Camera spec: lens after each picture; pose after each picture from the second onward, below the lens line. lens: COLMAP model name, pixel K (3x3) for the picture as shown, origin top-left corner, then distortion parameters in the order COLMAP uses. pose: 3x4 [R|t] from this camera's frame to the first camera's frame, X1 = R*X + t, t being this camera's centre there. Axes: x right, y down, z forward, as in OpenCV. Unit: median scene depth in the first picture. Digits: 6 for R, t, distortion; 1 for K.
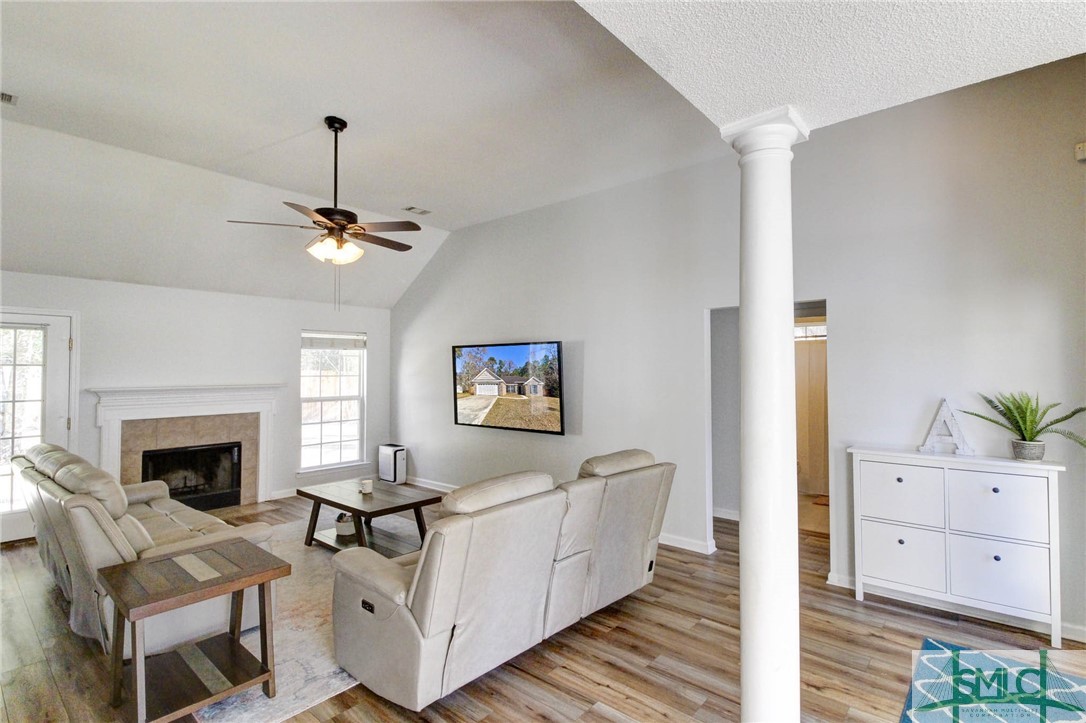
lens RADIAL K [[510.9, 0, 553.3], [0, 510.9, 356.2], [0, 0, 1]] dist [0.016376, -0.010254]
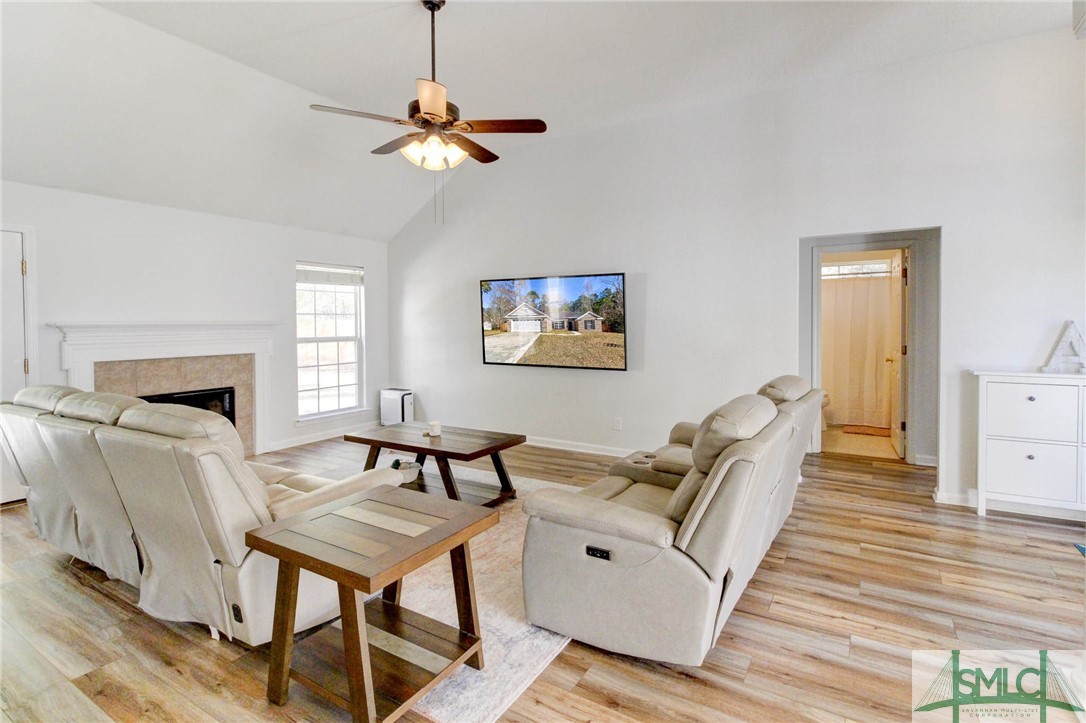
lens RADIAL K [[510.9, 0, 562.8], [0, 510.9, 326.2], [0, 0, 1]] dist [0.016376, -0.010254]
pose [[0.986053, -0.002069, 0.166420, -0.364350], [-0.004356, 0.999259, 0.038233, 0.049748], [-0.166376, -0.038425, 0.985314, 0.118338]]
